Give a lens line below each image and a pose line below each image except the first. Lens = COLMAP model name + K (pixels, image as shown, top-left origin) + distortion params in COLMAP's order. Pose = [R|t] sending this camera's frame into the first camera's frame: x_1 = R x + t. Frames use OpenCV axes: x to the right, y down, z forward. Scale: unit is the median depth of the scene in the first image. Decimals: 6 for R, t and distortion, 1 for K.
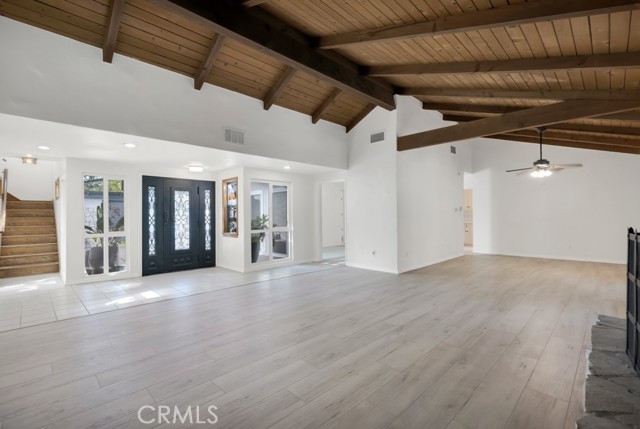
lens RADIAL K [[290.0, 0, 321.6], [0, 290.0, 212.7], [0, 0, 1]] dist [0.002013, -0.000466]
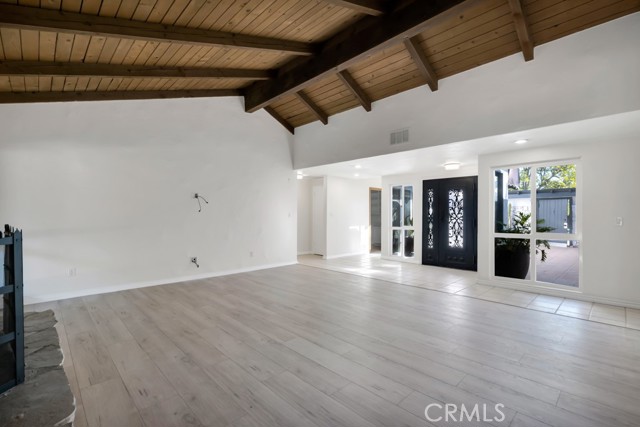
lens RADIAL K [[290.0, 0, 316.7], [0, 290.0, 213.9], [0, 0, 1]] dist [0.002013, -0.000466]
pose [[-0.017752, 0.004024, -0.999834, 0.740275], [0.007961, 0.999961, 0.003883, 0.002167], [0.999811, -0.007890, -0.017783, 0.736212]]
